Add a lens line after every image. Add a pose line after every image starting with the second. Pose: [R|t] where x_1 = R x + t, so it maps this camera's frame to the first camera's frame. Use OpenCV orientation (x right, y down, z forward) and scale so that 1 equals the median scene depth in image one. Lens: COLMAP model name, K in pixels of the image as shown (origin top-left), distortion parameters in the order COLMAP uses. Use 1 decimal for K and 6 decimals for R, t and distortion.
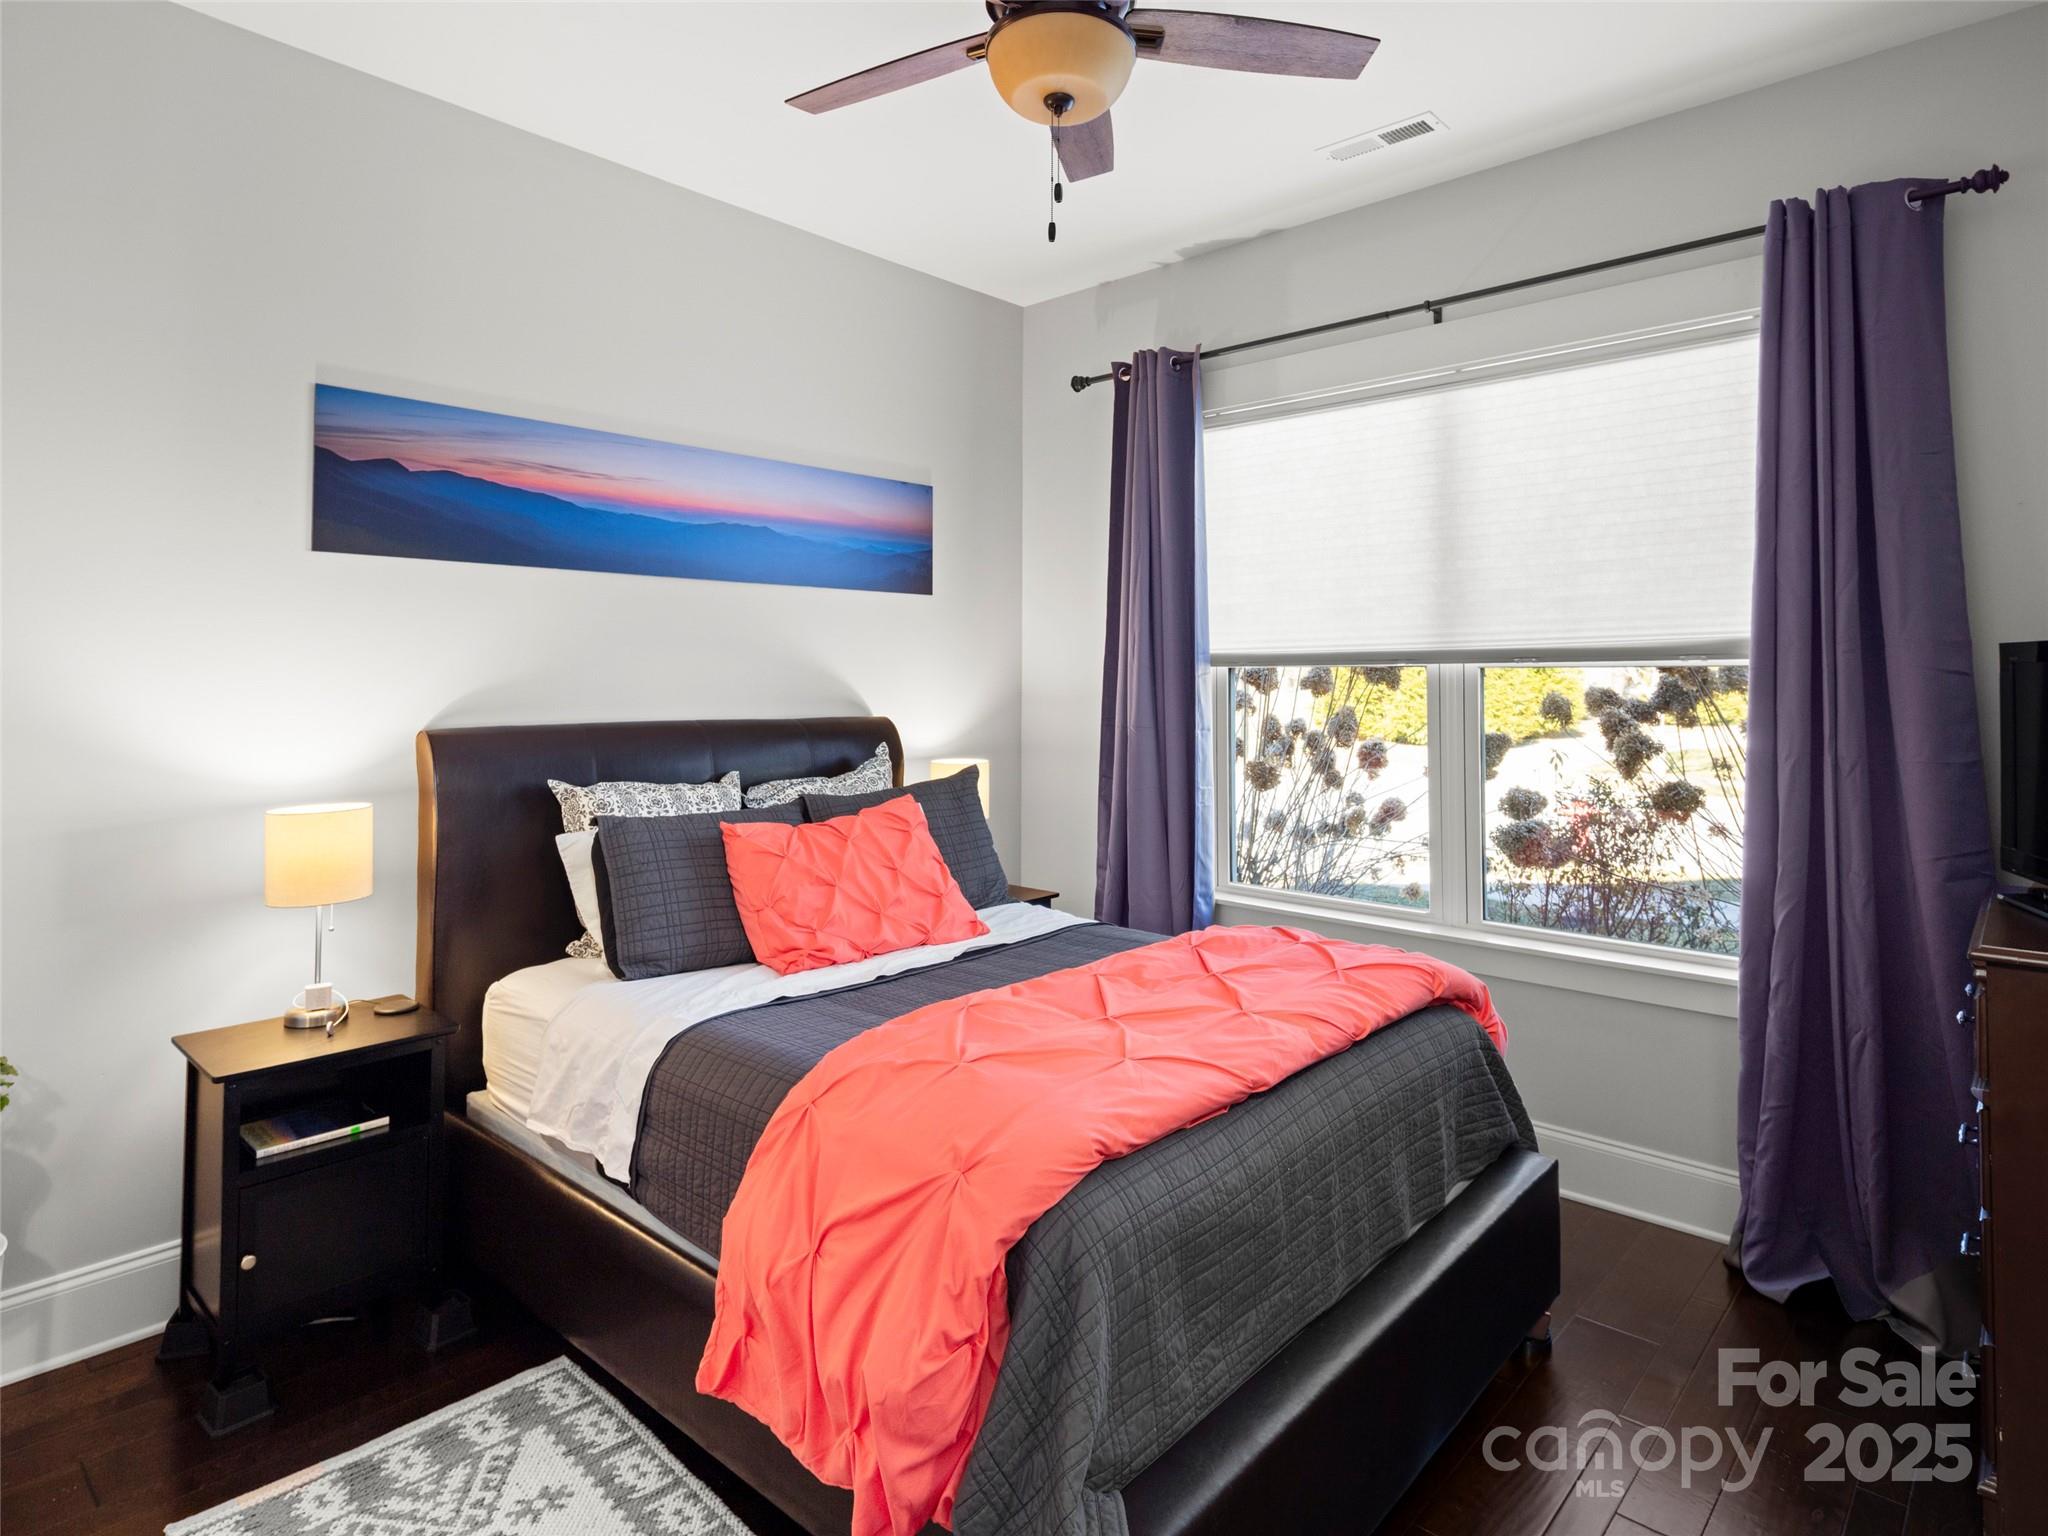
lens RADIAL K [[1155.5, 0, 999.6], [0, 1155.5, 703.5], [0, 0, 1]] dist [-0.001248, -0.000341]
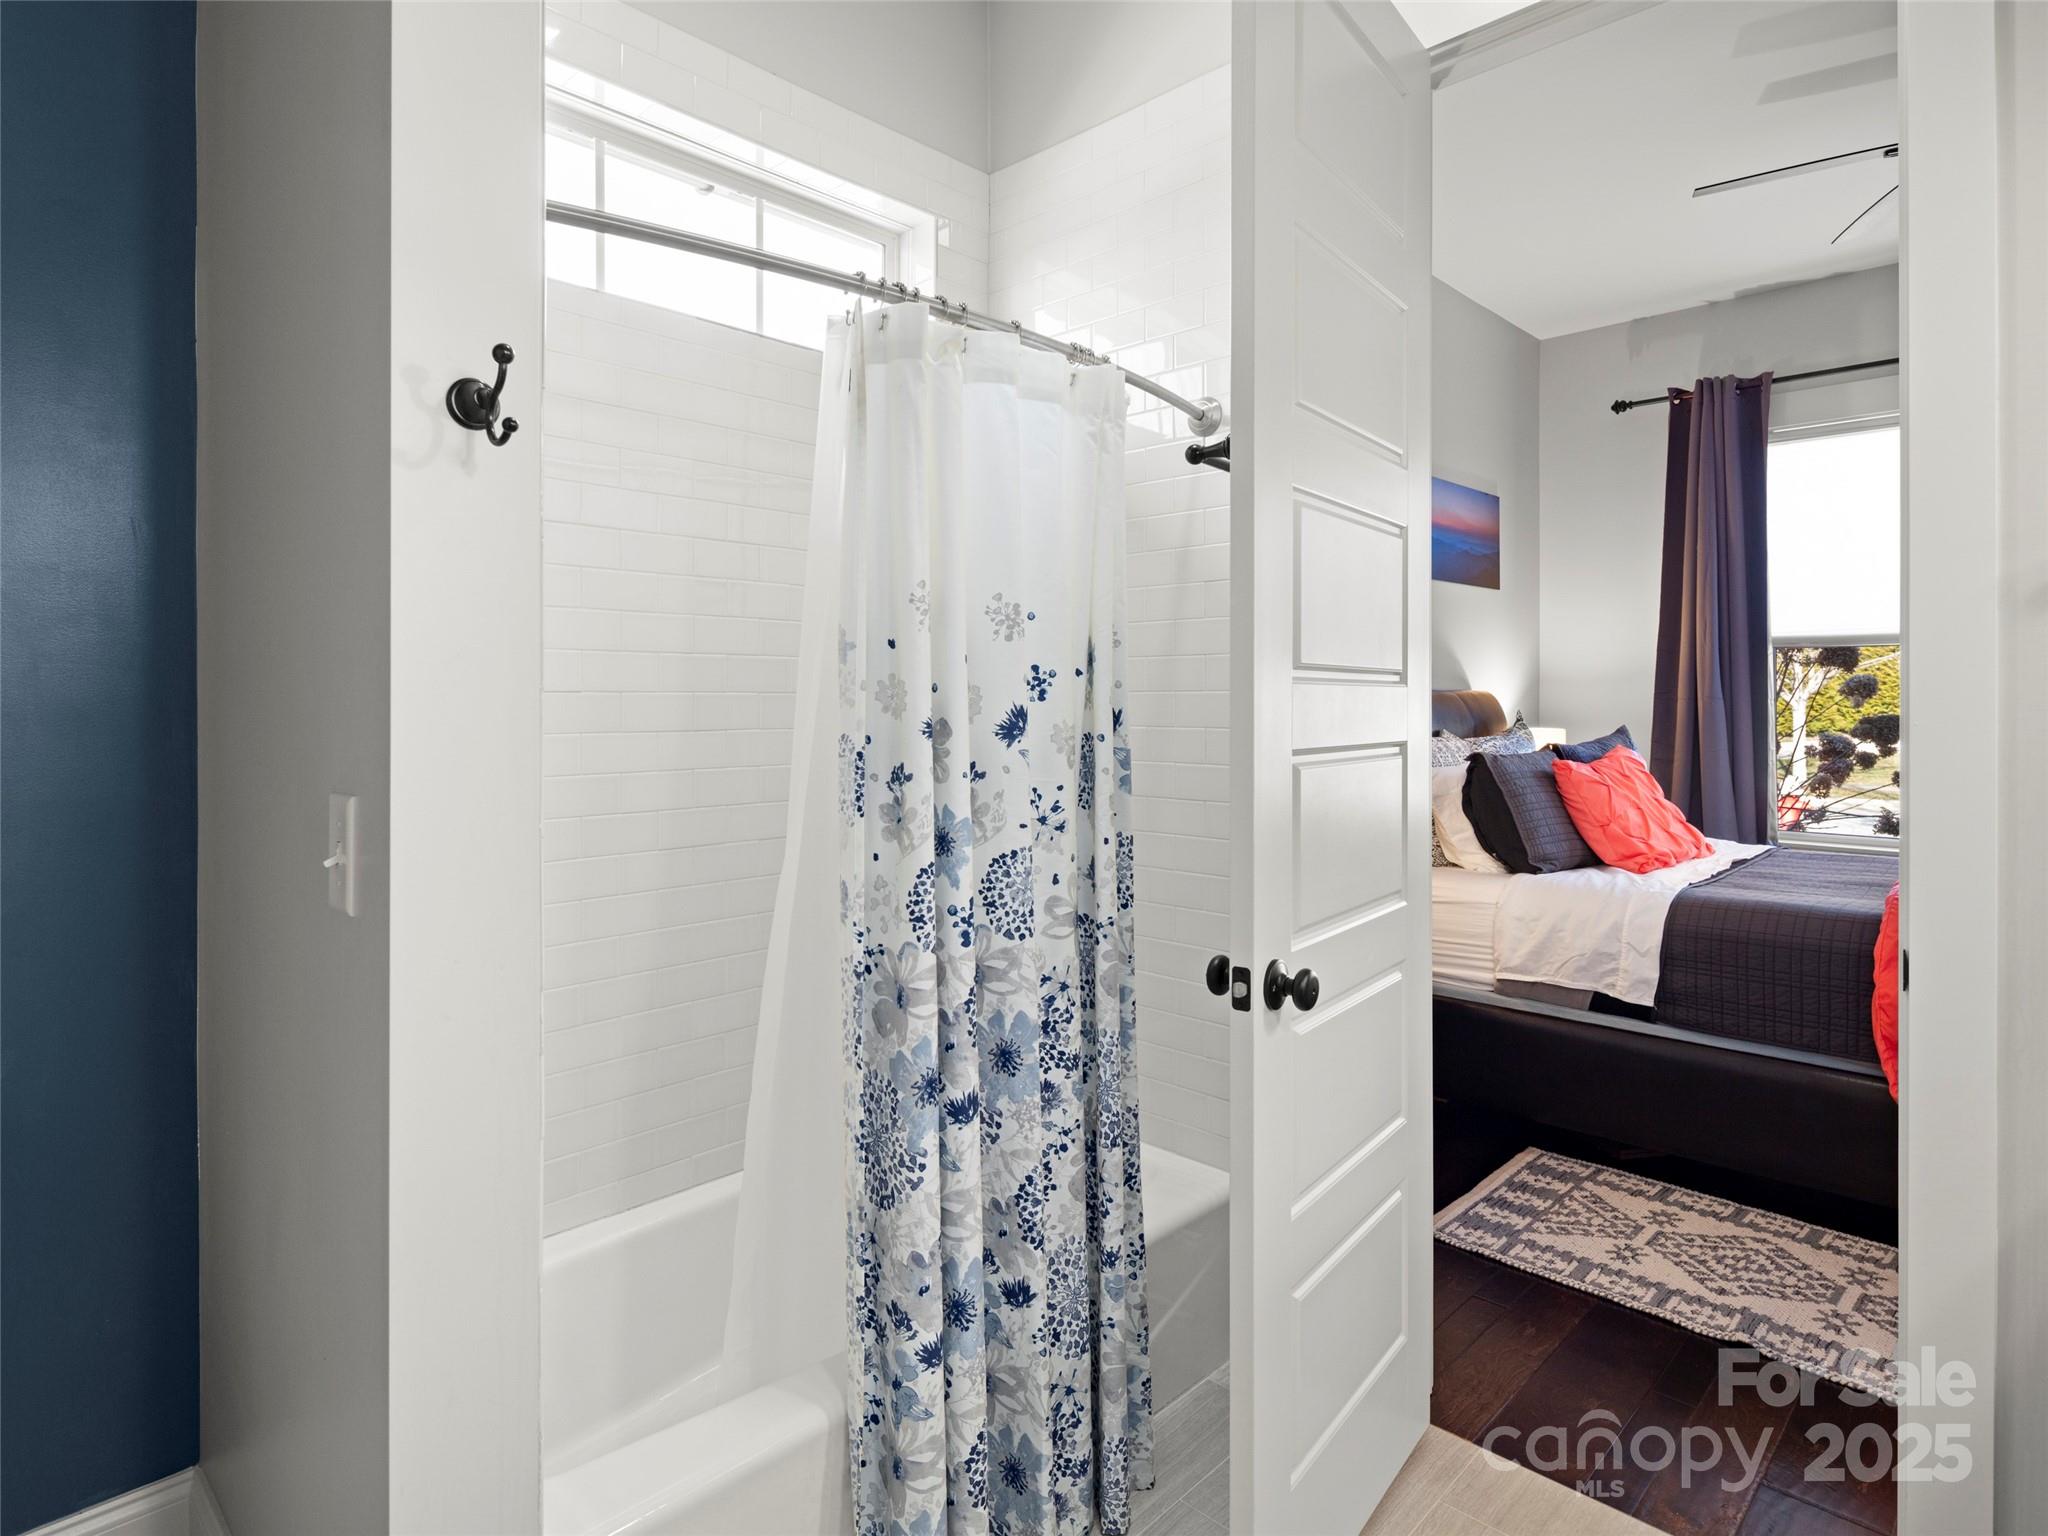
lens RADIAL K [[1127.2, 0, 987.3], [0, 1127.2, 758.5], [0, 0, 1]] dist [-0.002684, -0.001329]
pose [[0.998923, -0.005145, -0.046112, -0.835924], [0.006707, 0.999407, 0.033776, 0.056970], [0.045911, -0.034049, 0.998365, -0.284688]]
